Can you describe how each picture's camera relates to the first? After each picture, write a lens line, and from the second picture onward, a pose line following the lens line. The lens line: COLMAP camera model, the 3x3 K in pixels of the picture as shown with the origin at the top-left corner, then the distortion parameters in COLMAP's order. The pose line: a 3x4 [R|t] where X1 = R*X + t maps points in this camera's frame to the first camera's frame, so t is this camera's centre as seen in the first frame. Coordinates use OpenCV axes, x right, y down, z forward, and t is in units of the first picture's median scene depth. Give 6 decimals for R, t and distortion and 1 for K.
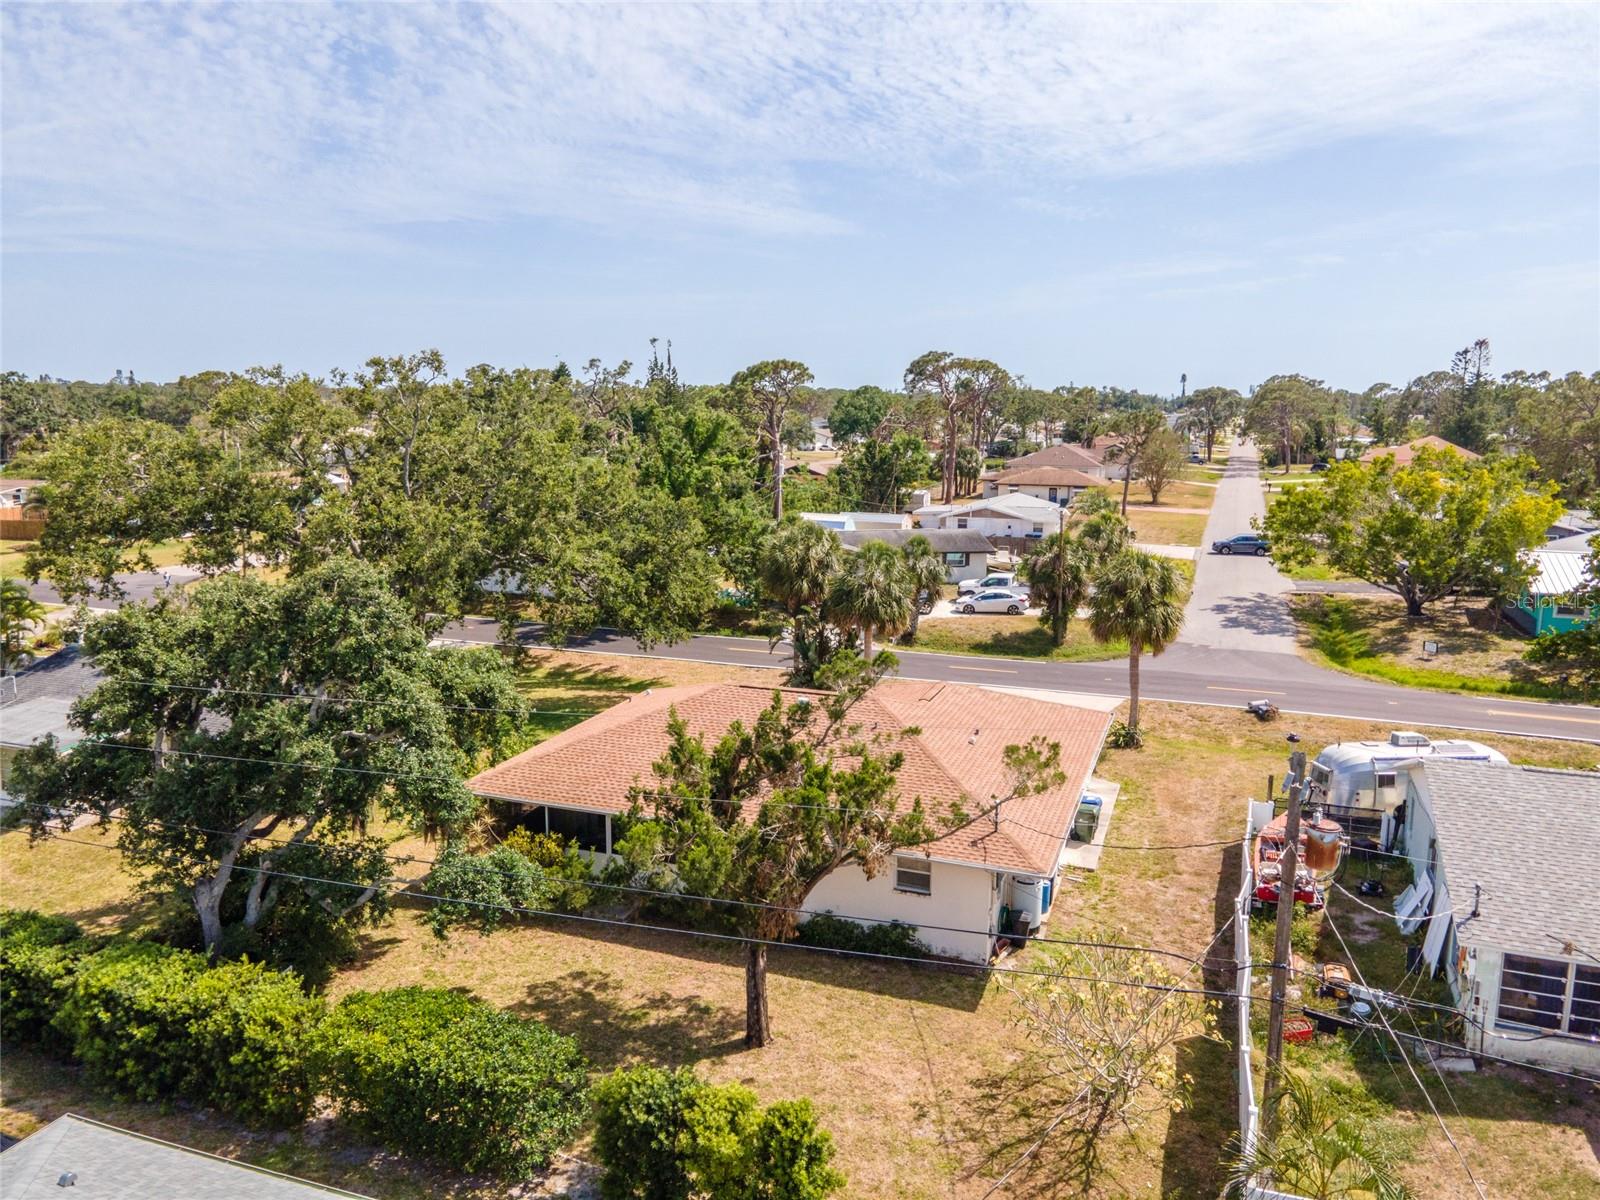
lens RADIAL K [[1160.5, 0, 800.0], [0, 1160.5, 600.0], [0, 0, 1]] dist [0.042576, 0.002460]
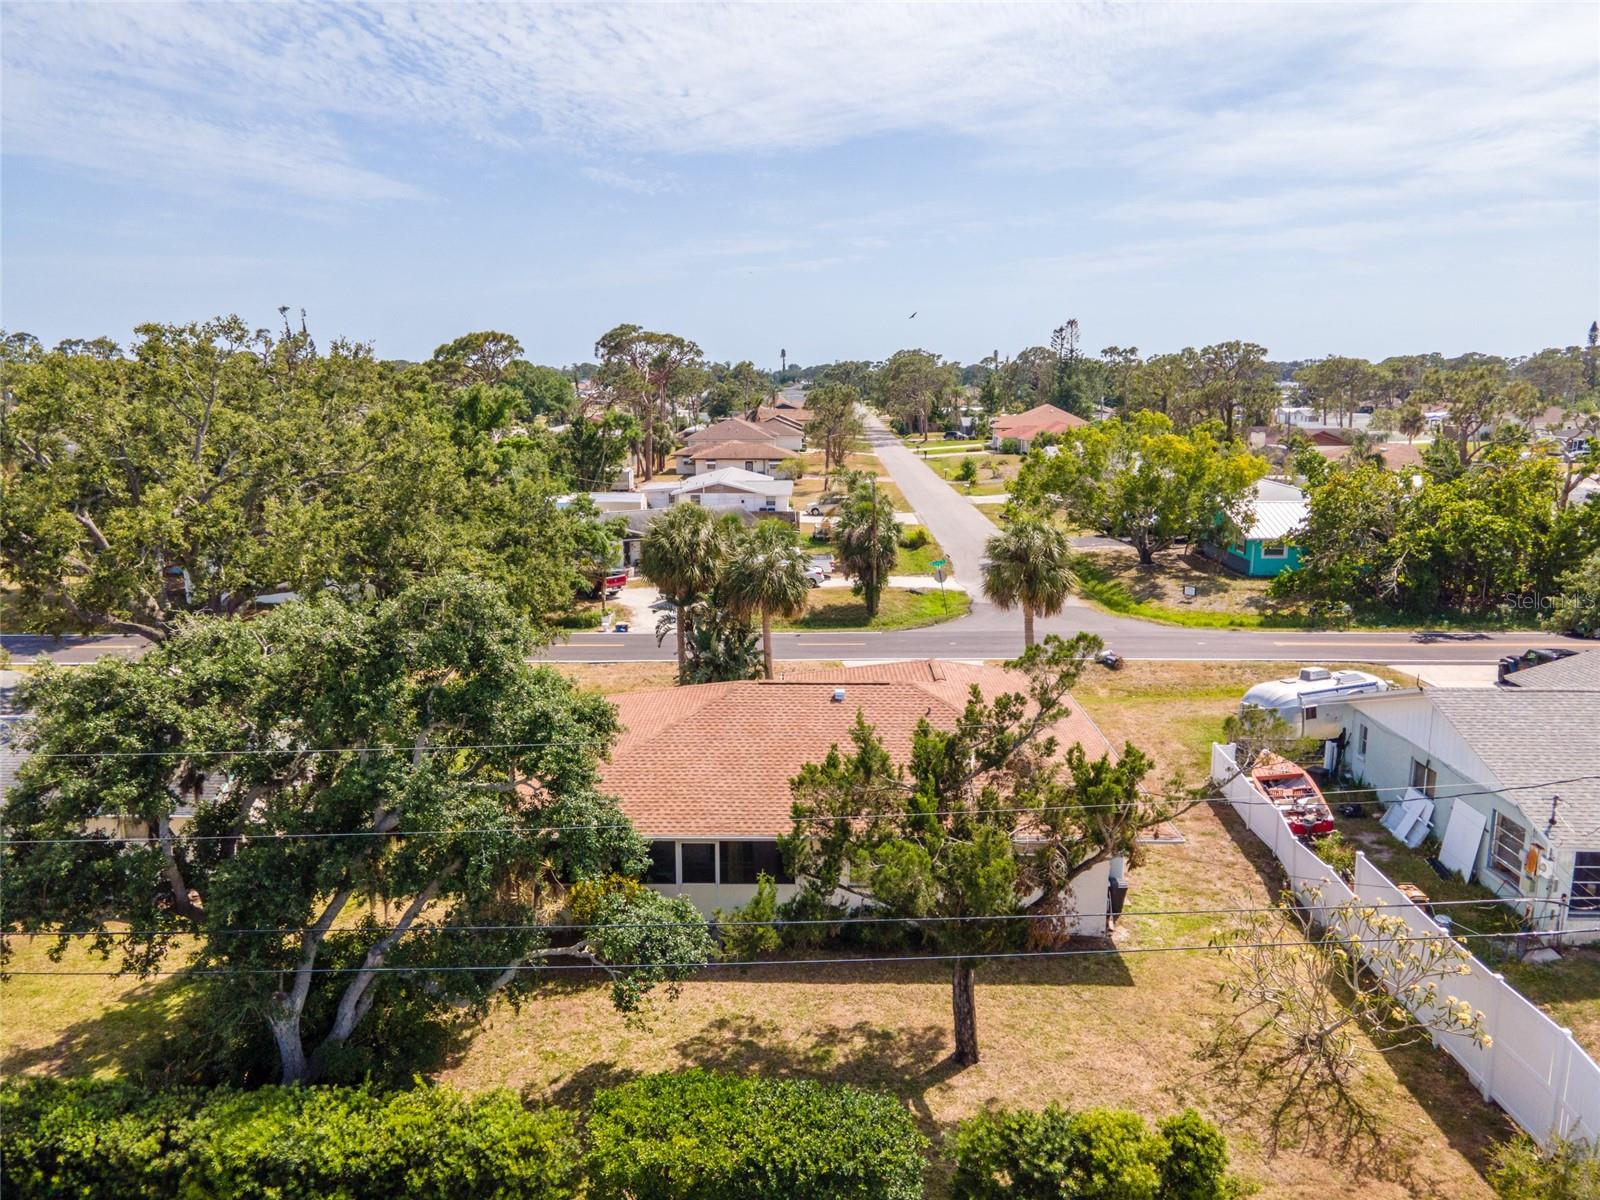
lens RADIAL K [[1160.5, 0, 800.0], [0, 1160.5, 600.0], [0, 0, 1]] dist [0.042576, 0.002460]
pose [[0.943312, -0.071896, 0.324026, -0.402826], [0.065122, 0.997373, 0.031715, -0.025041], [-0.325455, -0.008815, 0.945516, 0.144903]]
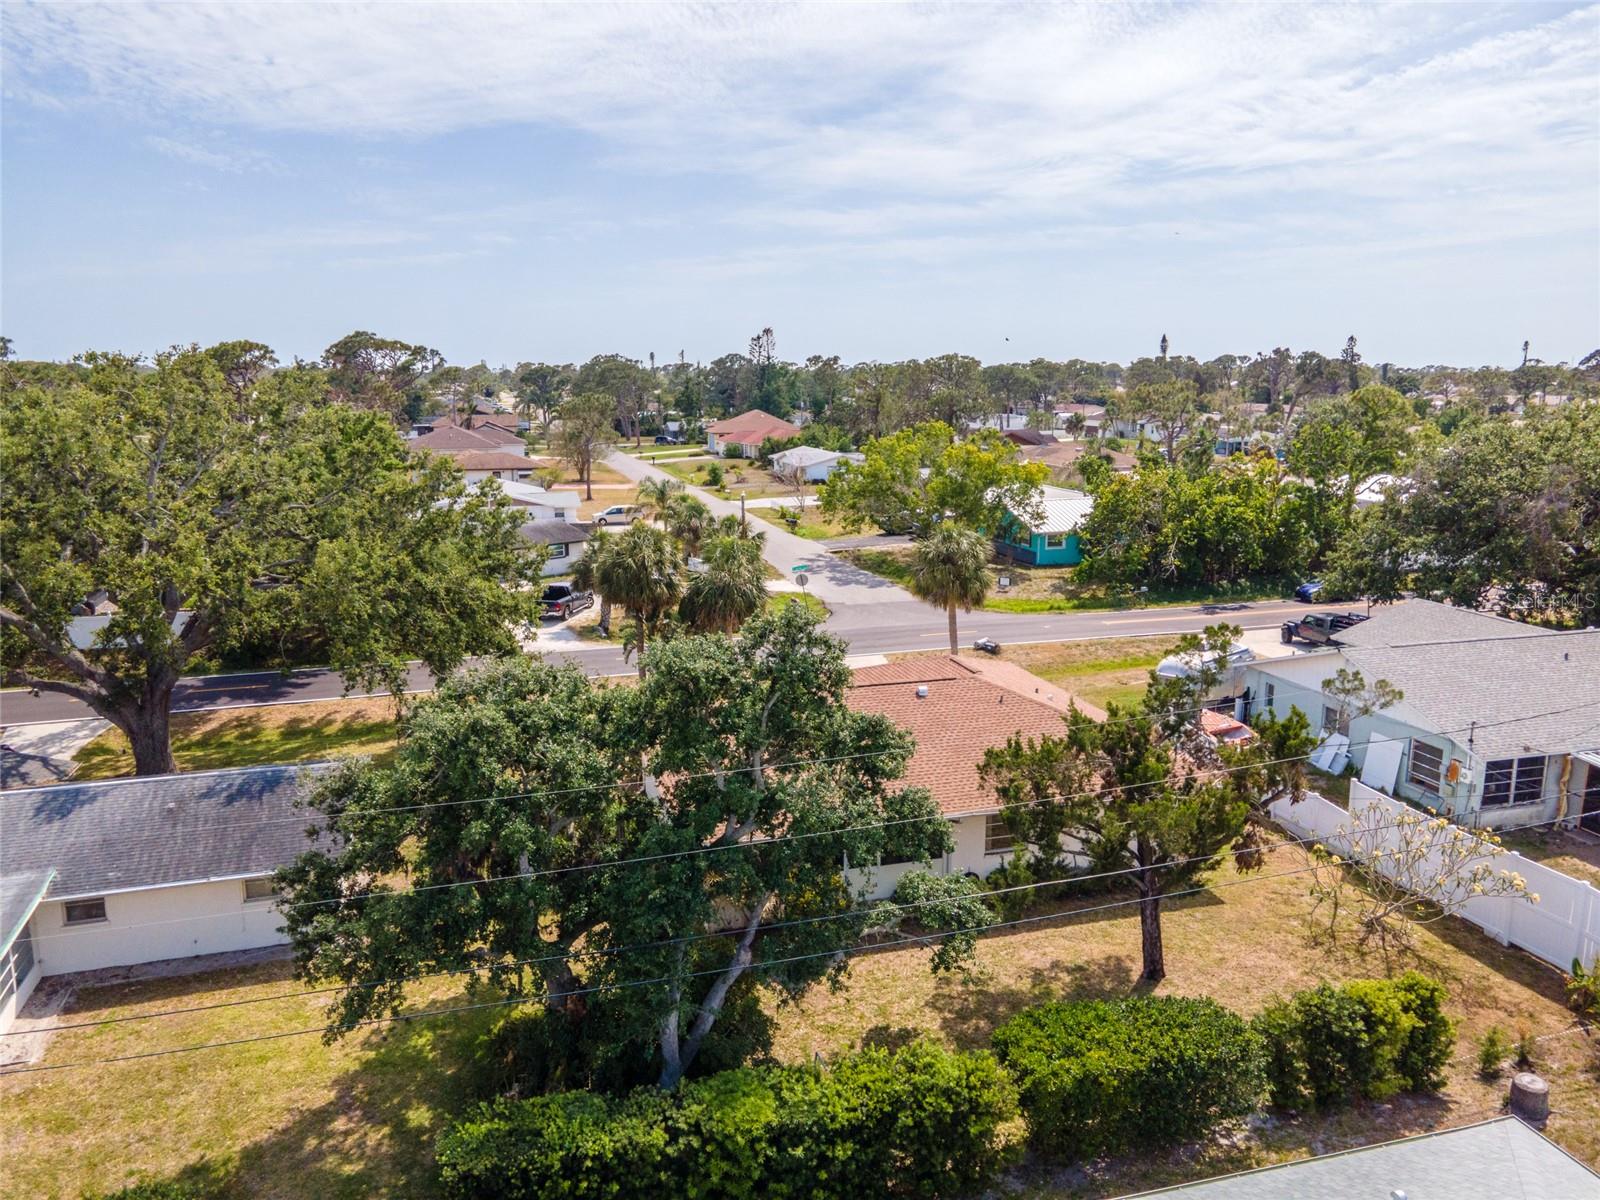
lens RADIAL K [[1160.5, 0, 800.0], [0, 1160.5, 600.0], [0, 0, 1]] dist [0.042576, 0.002460]
pose [[0.803302, -0.124131, 0.582492, -0.860936], [0.111489, 0.992091, 0.057667, -0.085603], [-0.585044, 0.018618, 0.810788, 0.239549]]
